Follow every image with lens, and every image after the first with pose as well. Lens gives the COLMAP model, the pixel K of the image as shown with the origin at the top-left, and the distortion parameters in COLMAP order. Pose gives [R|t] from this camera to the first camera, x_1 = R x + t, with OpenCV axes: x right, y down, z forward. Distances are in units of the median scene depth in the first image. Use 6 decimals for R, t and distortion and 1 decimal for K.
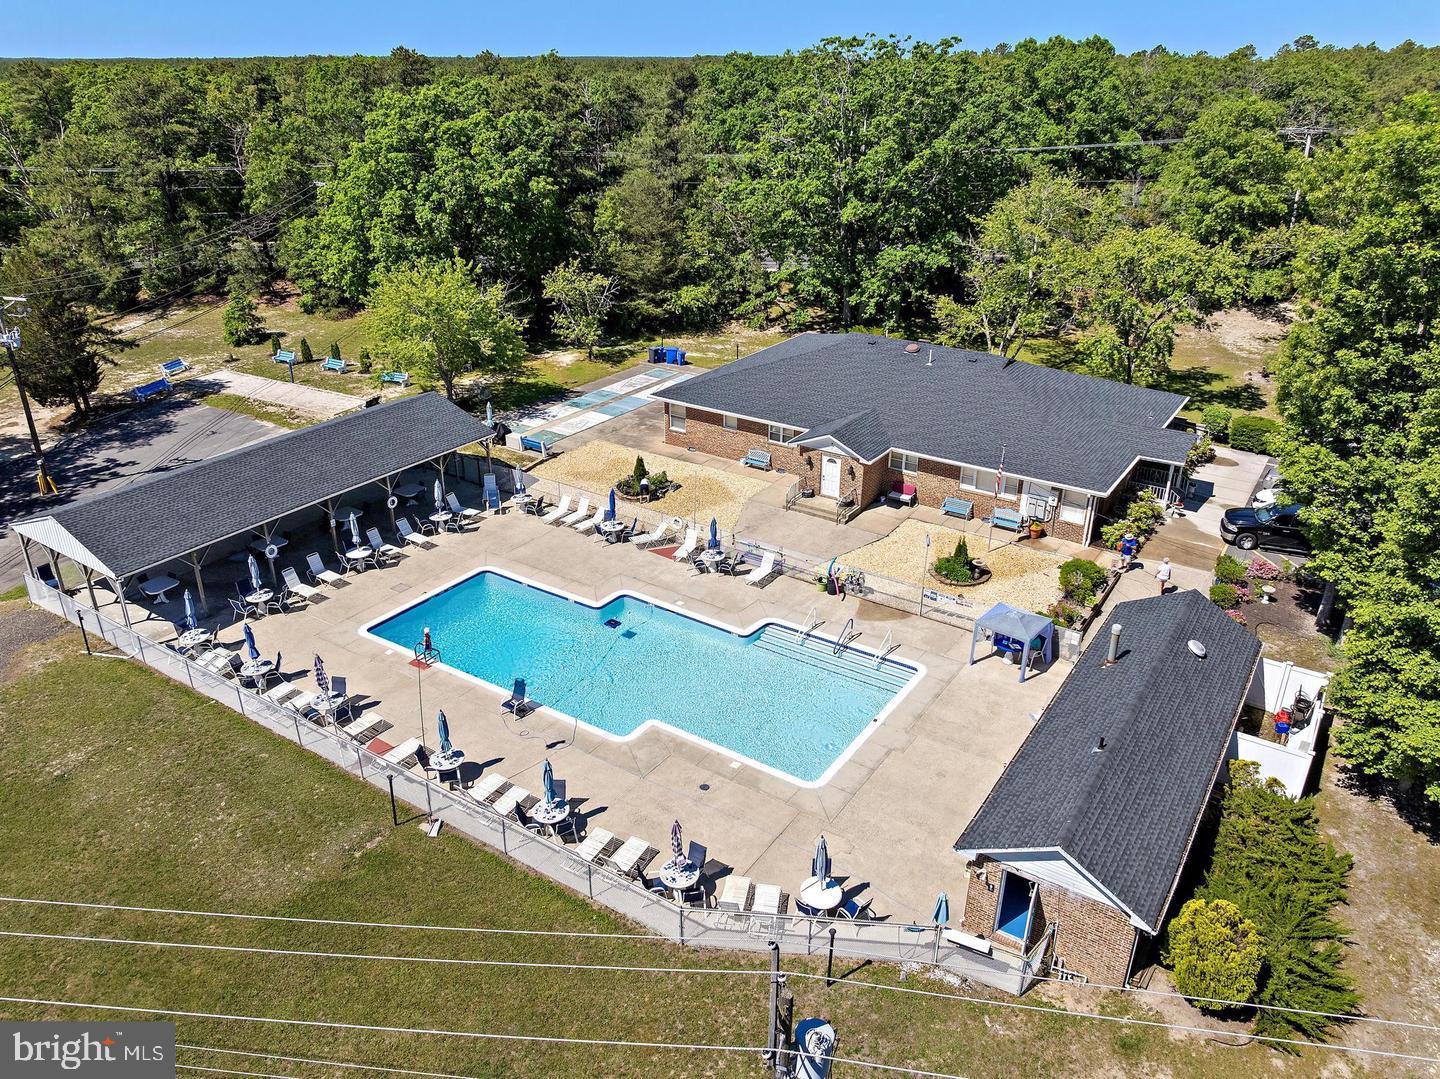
lens RADIAL K [[1037.8, 0, 722.4], [0, 1037.8, 534.5], [0, 0, 1]] dist [-0.034311, -0.002505]
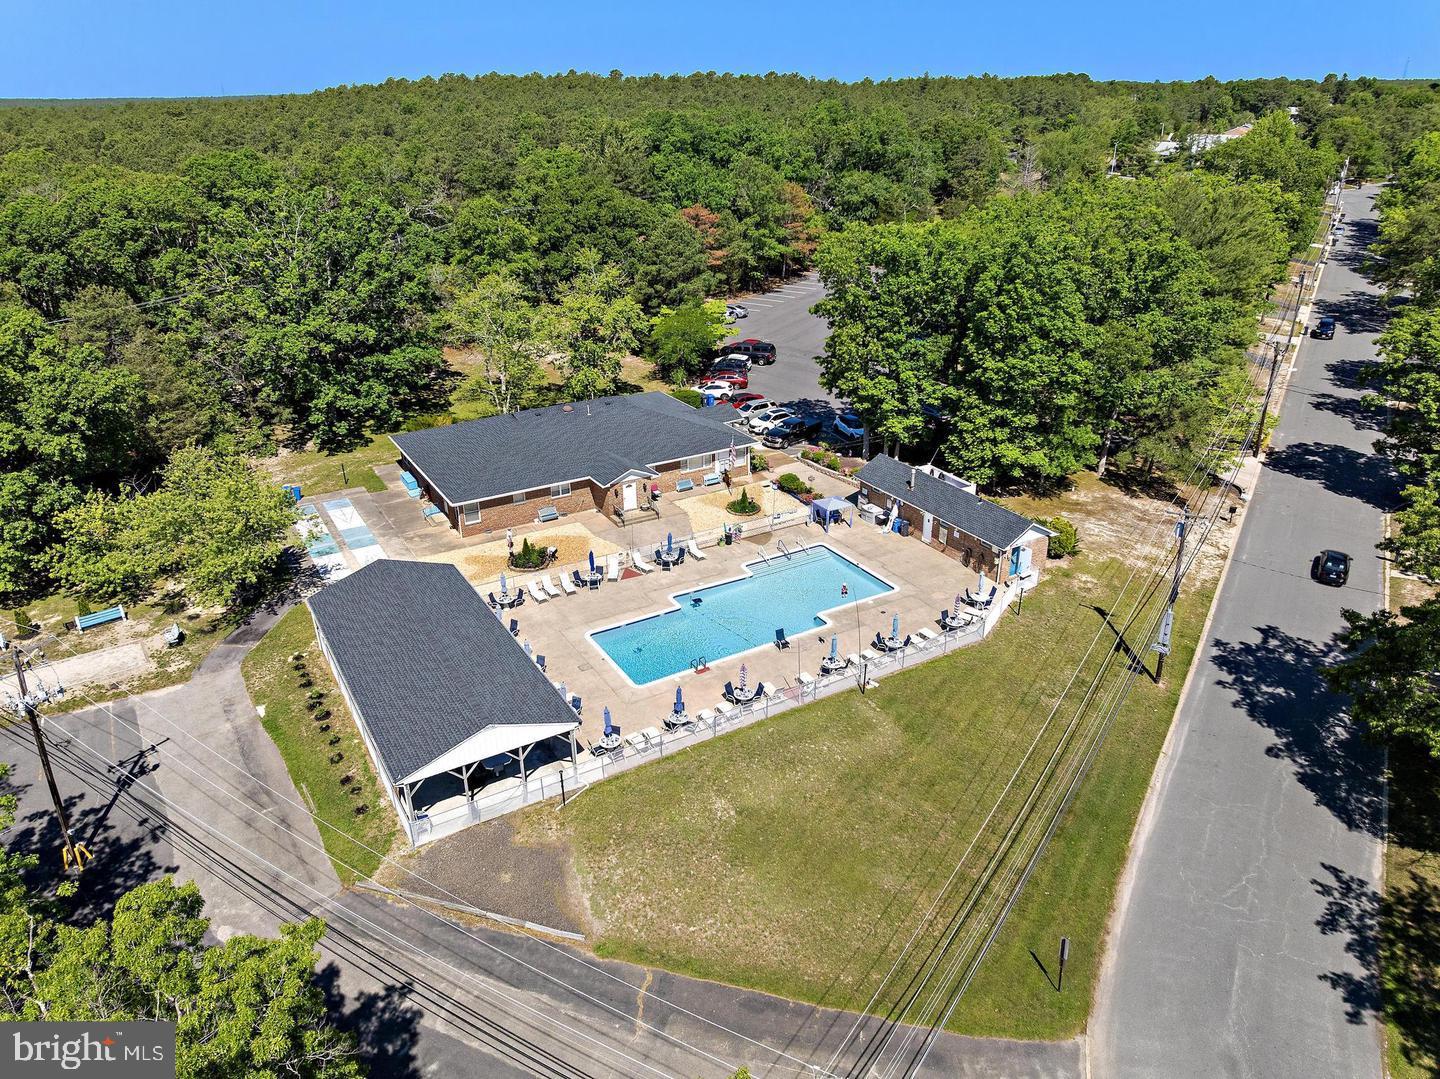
lens RADIAL K [[1006.1, 0, 720.0], [0, 1006.1, 539.5], [0, 0, 1]] dist [-0.021520, -0.003732]
pose [[0.438051, -0.383107, 0.813228, -1.093141], [0.389424, 0.896224, 0.212440, -0.269411], [-0.810222, 0.223631, 0.541783, 0.119519]]
